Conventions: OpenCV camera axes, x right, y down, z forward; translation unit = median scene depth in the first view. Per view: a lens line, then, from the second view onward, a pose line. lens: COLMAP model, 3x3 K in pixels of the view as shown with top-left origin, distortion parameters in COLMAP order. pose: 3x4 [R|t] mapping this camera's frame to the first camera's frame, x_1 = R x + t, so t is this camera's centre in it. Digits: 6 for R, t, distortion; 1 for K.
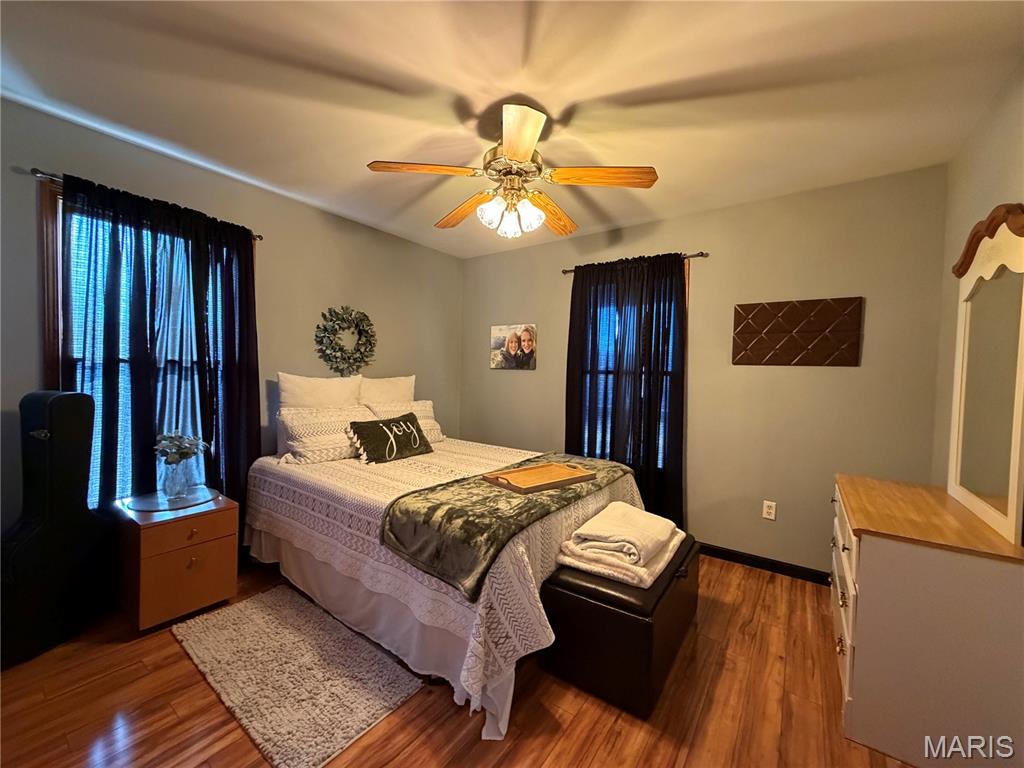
lens RADIAL K [[409.1, 0, 509.0], [0, 409.1, 385.4], [0, 0, 1]] dist [-0.000221, -0.000053]
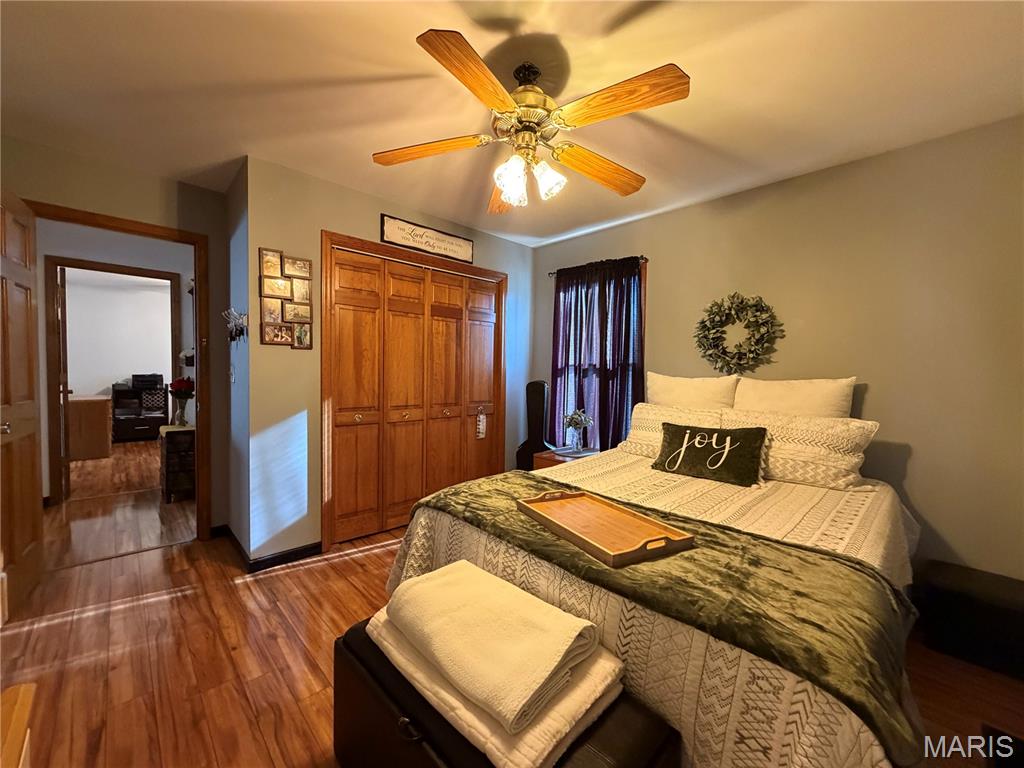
lens RADIAL K [[409.1, 0, 509.0], [0, 409.1, 385.4], [0, 0, 1]] dist [-0.000221, -0.000053]
pose [[-0.179633, 0.008441, -0.983698, 0.608312], [-0.052395, 0.998462, 0.018135, 0.004020], [0.982337, 0.054798, -0.178914, 0.800513]]
